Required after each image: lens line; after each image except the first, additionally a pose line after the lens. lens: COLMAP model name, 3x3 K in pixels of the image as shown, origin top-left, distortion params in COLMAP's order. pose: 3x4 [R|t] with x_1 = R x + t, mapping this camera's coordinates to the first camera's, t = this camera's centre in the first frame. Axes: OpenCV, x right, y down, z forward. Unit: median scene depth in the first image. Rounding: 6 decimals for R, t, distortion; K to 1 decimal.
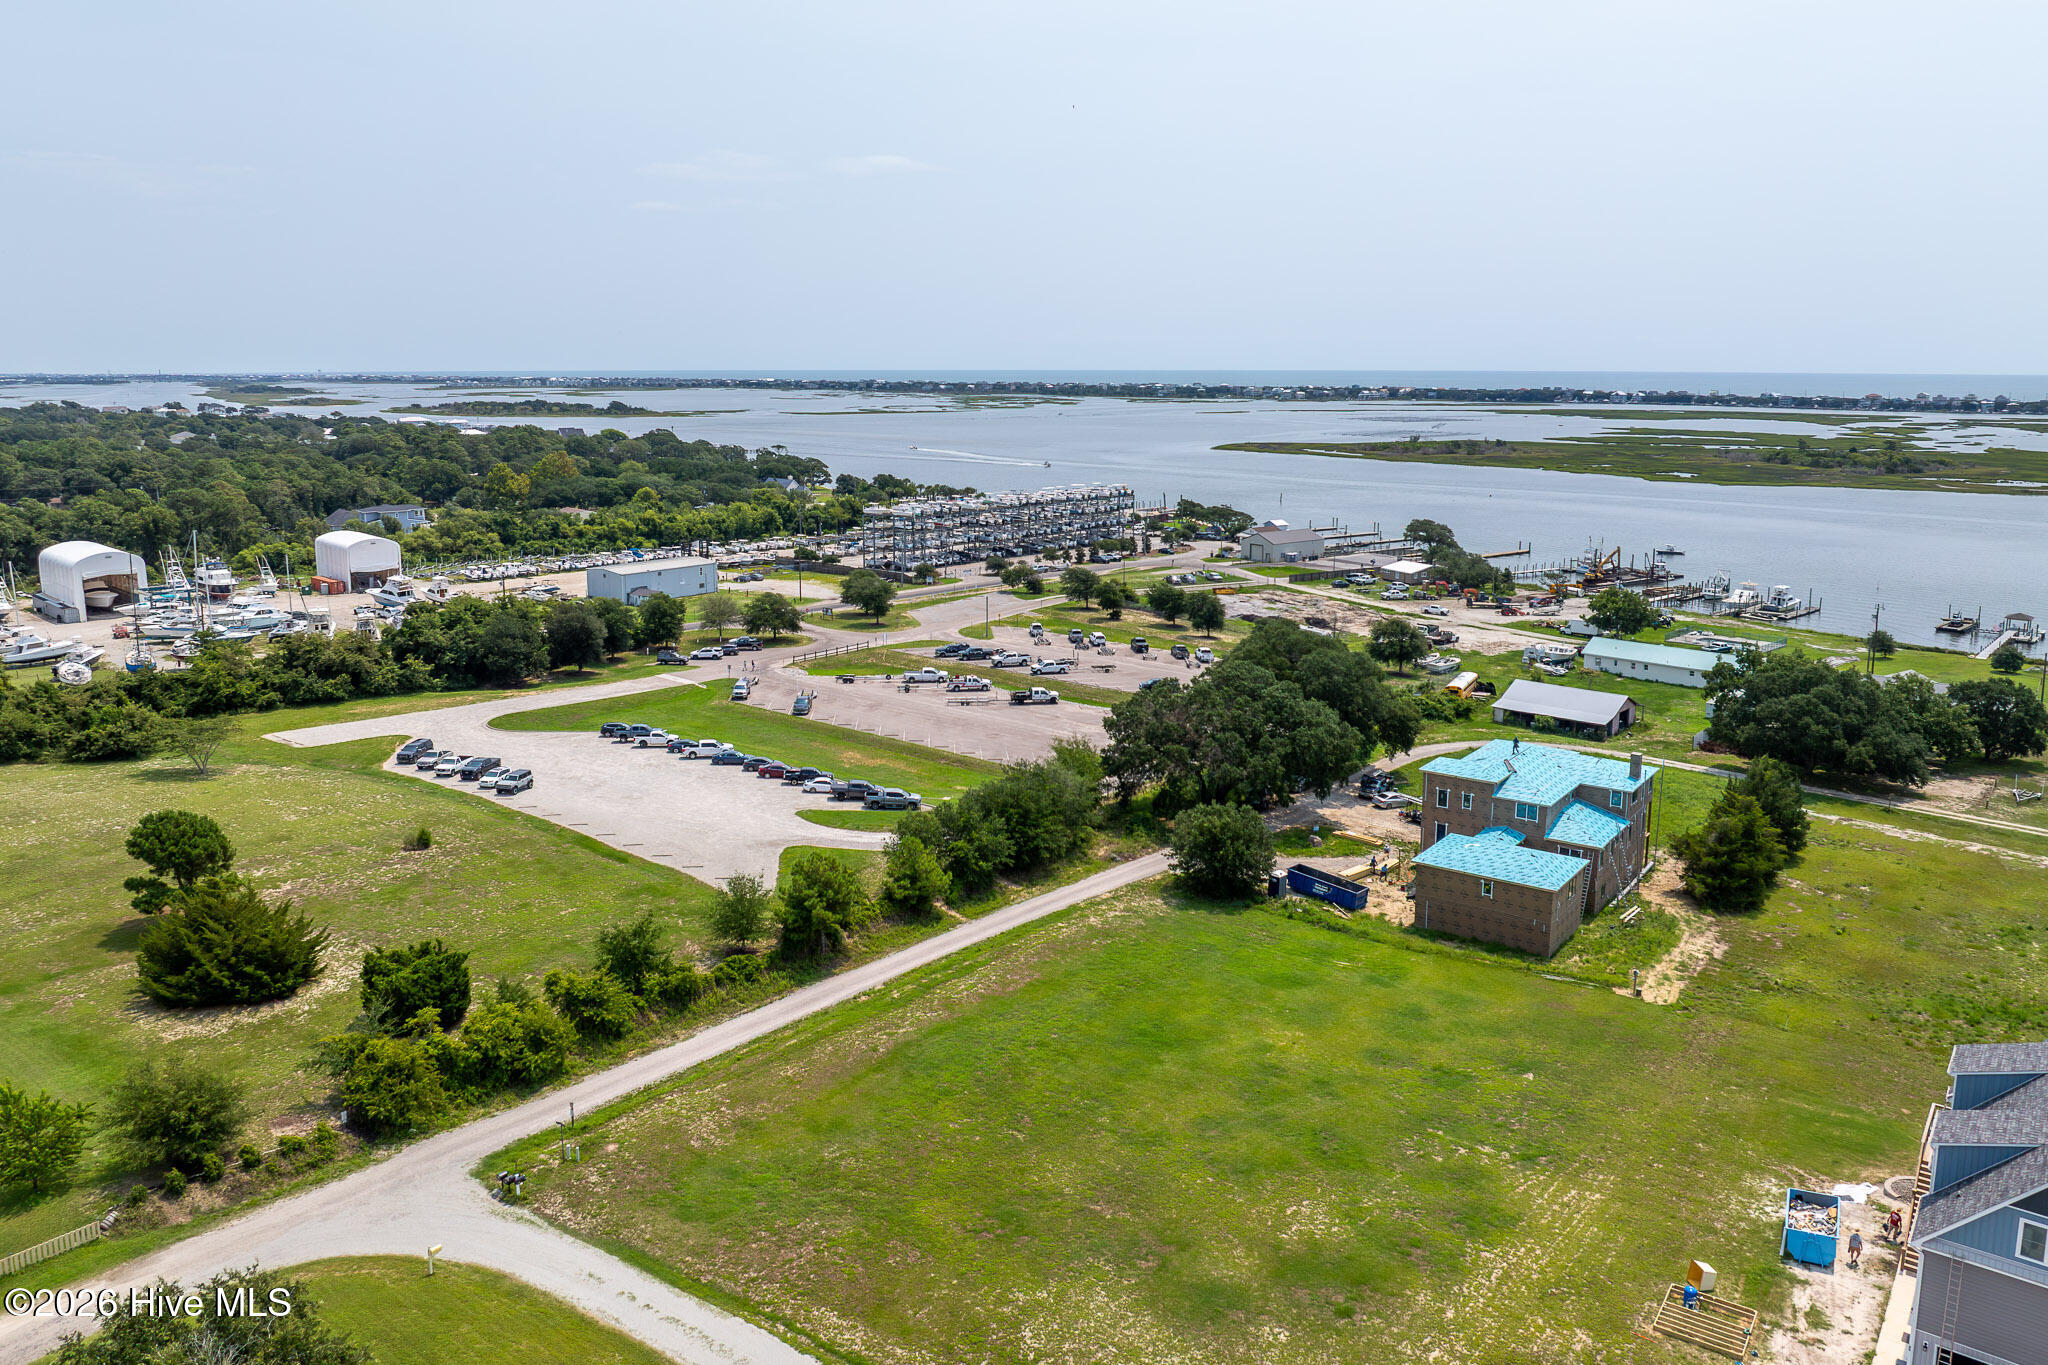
lens RADIAL K [[1454.0, 0, 1027.2], [0, 1454.0, 604.8], [0, 0, 1]] dist [-0.043293, 0.009382]
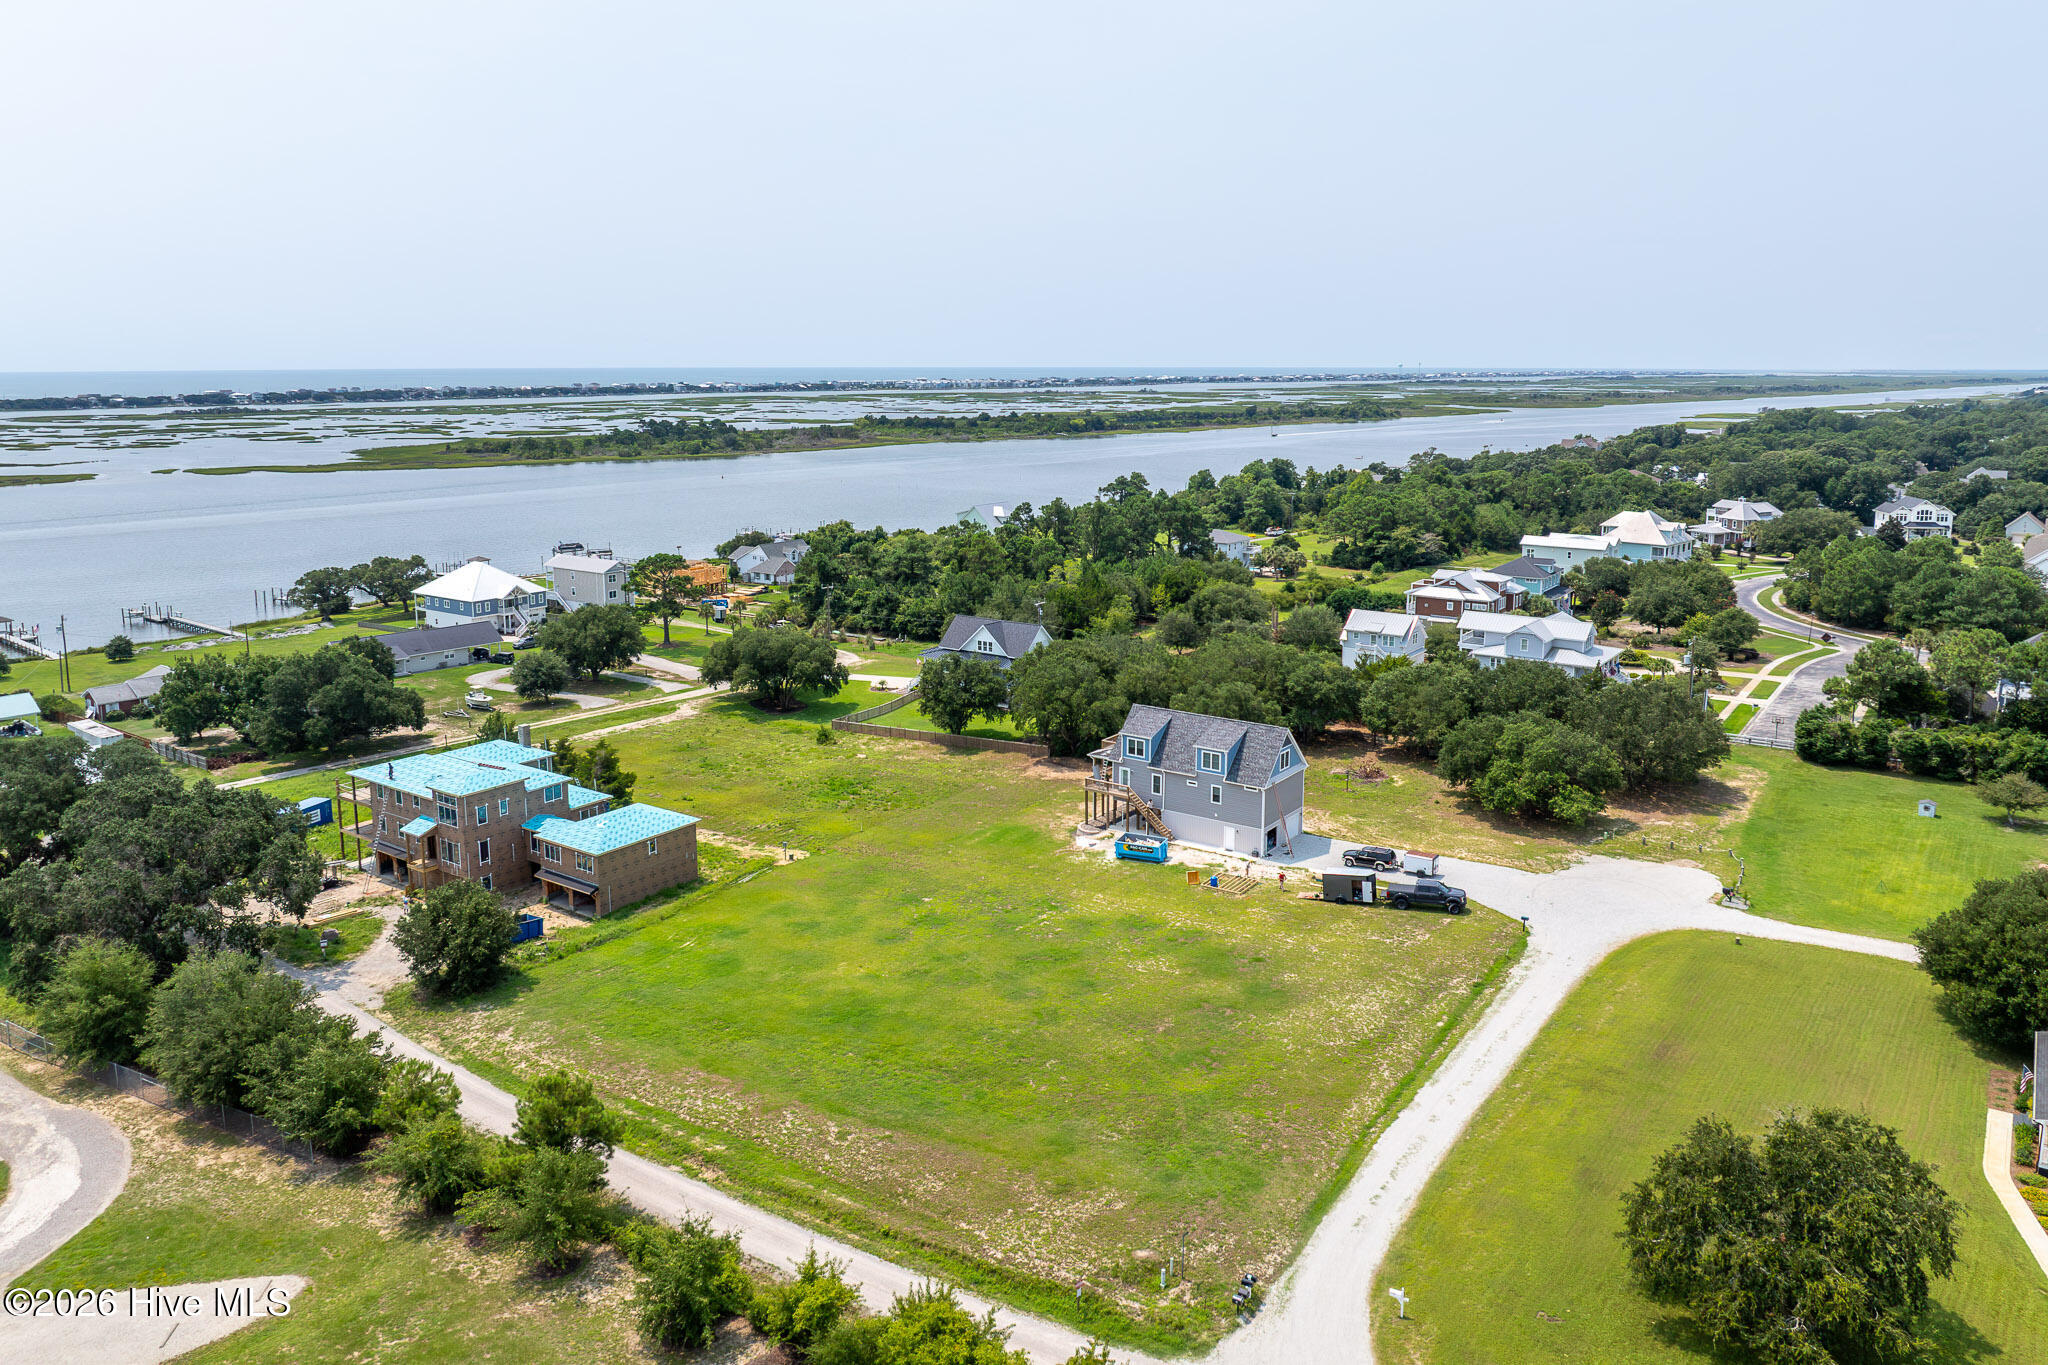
lens RADIAL K [[1454.0, 0, 1032.4], [0, 1454.0, 603.6], [0, 0, 1]] dist [-0.043293, 0.009382]
pose [[-0.037720, -0.164249, 0.985697, -0.676367], [0.164022, 0.972004, 0.168244, -0.111284], [-0.985735, 0.168022, -0.009724, 0.614873]]
